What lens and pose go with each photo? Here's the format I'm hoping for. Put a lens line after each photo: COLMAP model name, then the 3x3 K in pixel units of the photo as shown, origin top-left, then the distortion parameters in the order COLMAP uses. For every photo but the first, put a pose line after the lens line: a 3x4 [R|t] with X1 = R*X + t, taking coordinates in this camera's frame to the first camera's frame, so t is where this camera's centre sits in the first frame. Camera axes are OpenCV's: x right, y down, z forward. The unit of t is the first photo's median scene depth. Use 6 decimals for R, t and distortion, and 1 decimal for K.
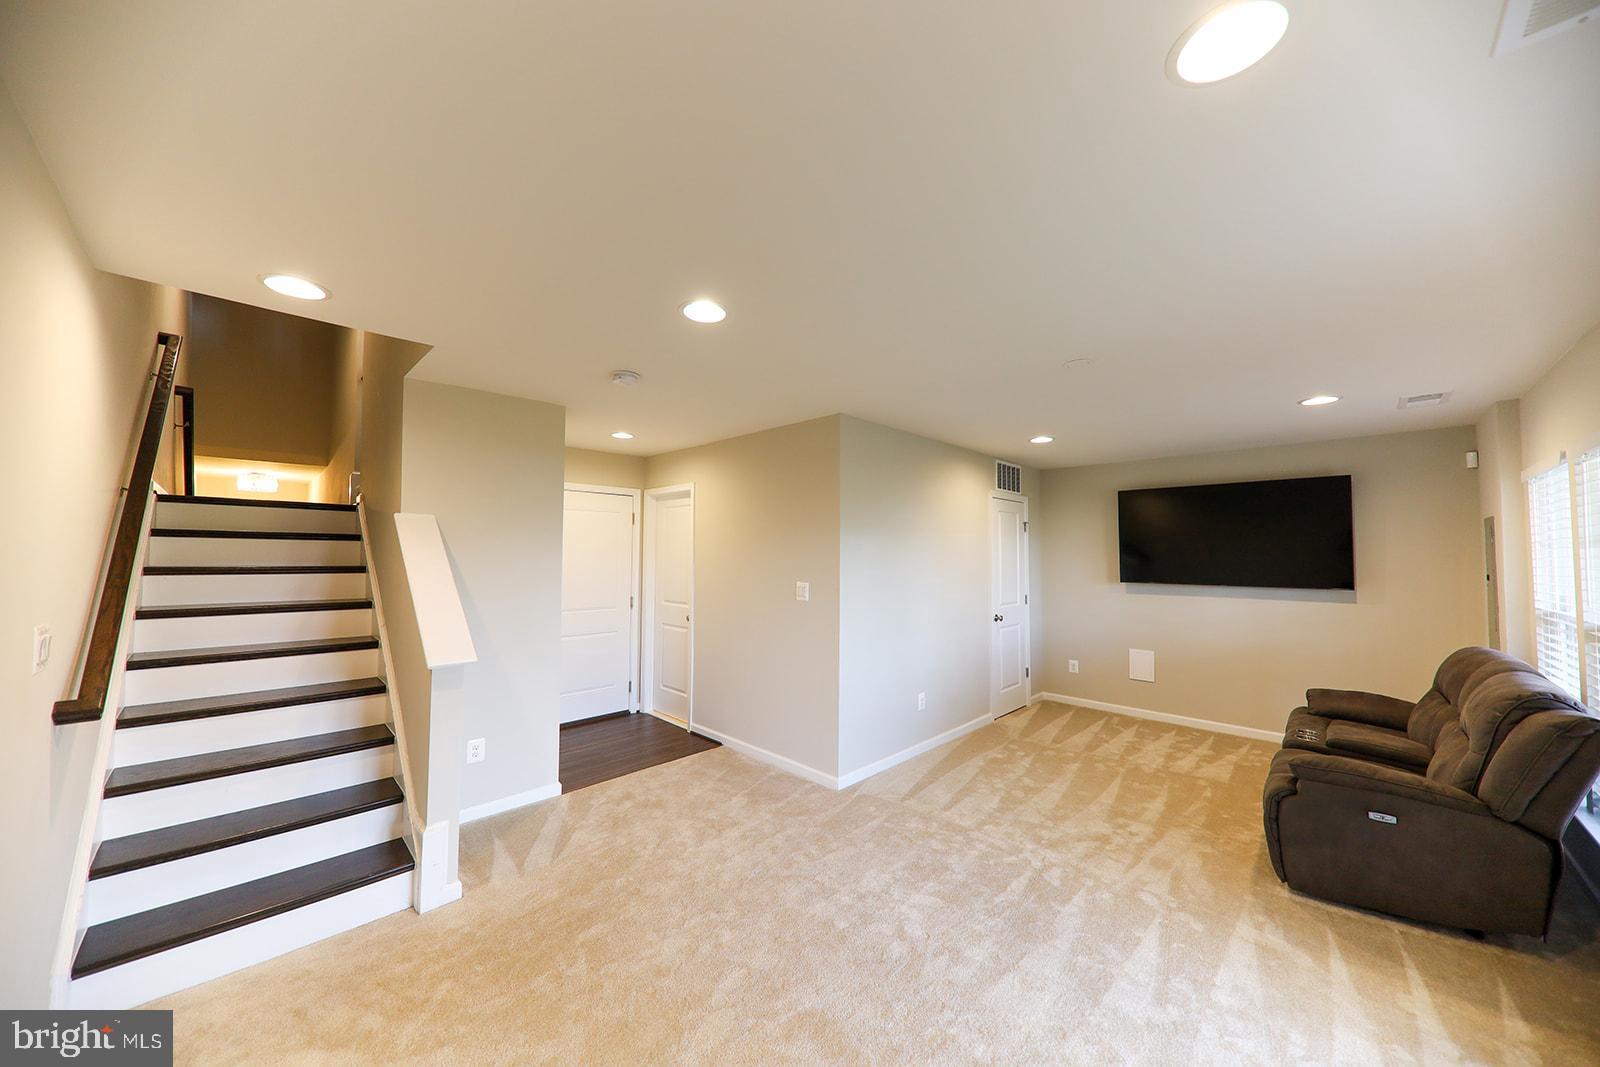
lens RADIAL K [[555.3, 0, 800.3], [0, 555.3, 531.8], [0, 0, 1]] dist [0.013008, -0.007703]
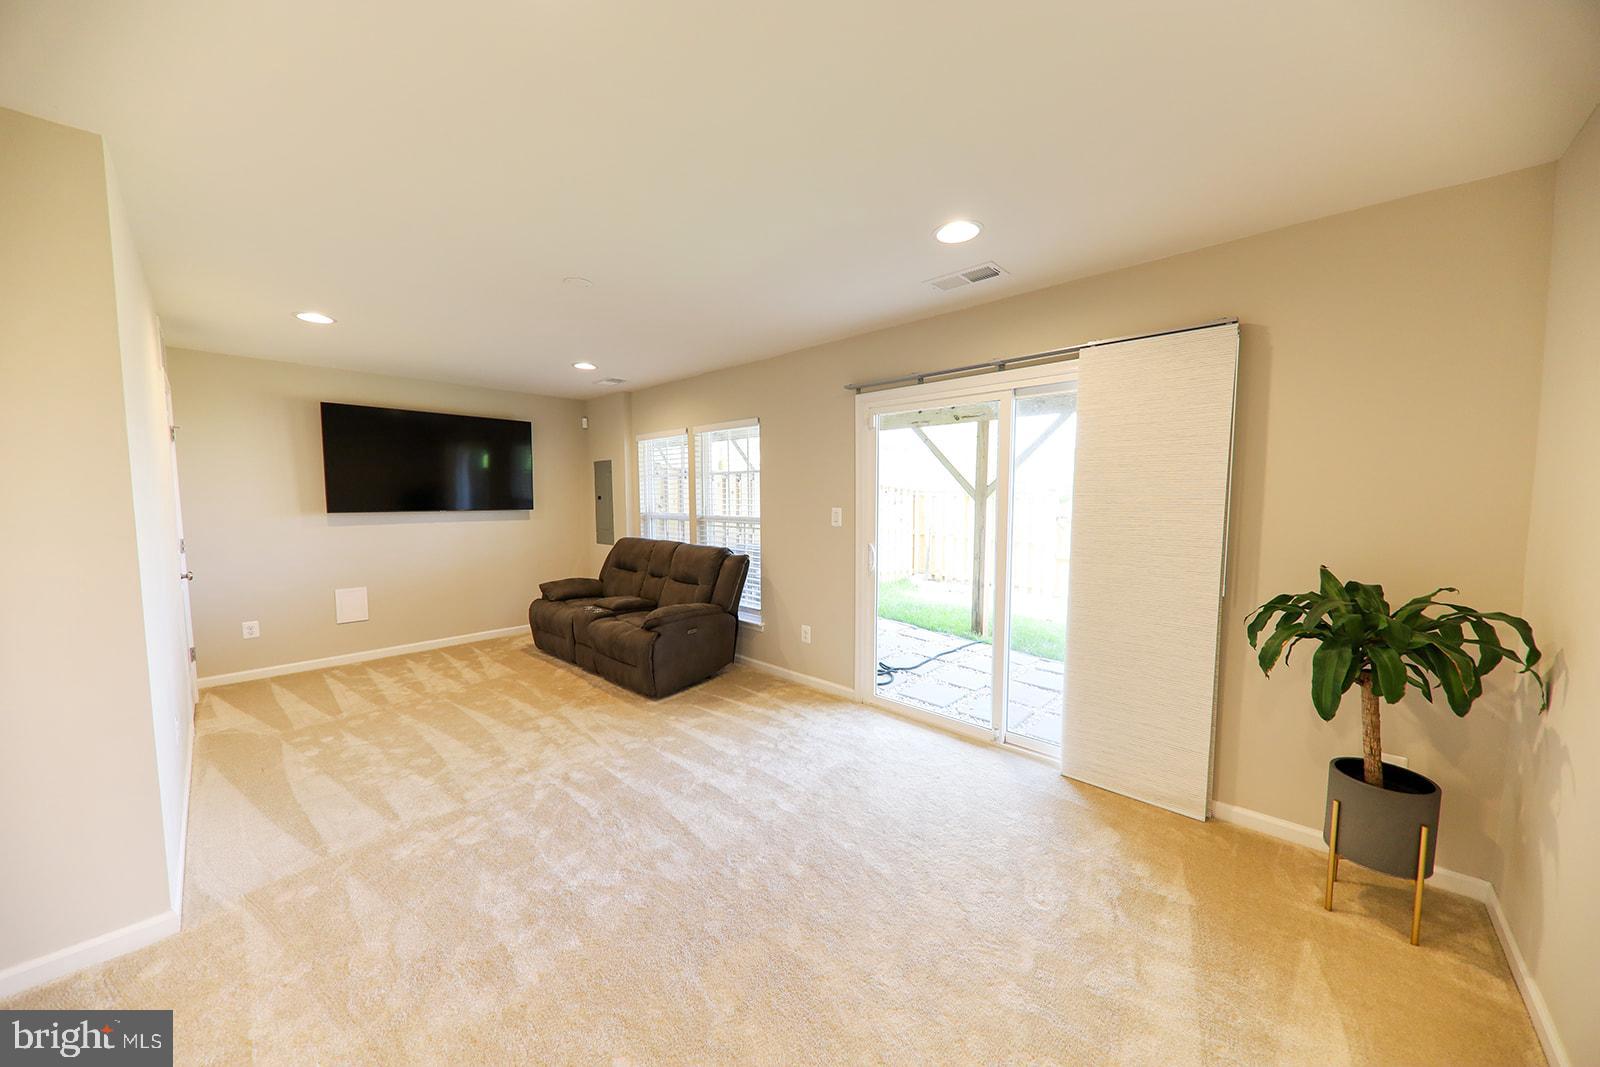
lens RADIAL K [[555.3, 0, 800.3], [0, 555.3, 531.8], [0, 0, 1]] dist [0.013008, -0.007703]
pose [[-0.035506, -0.069410, 0.996956, -0.399362], [-0.041553, 0.996825, 0.067921, 0.045271], [-0.998505, -0.039015, -0.038278, 0.445810]]
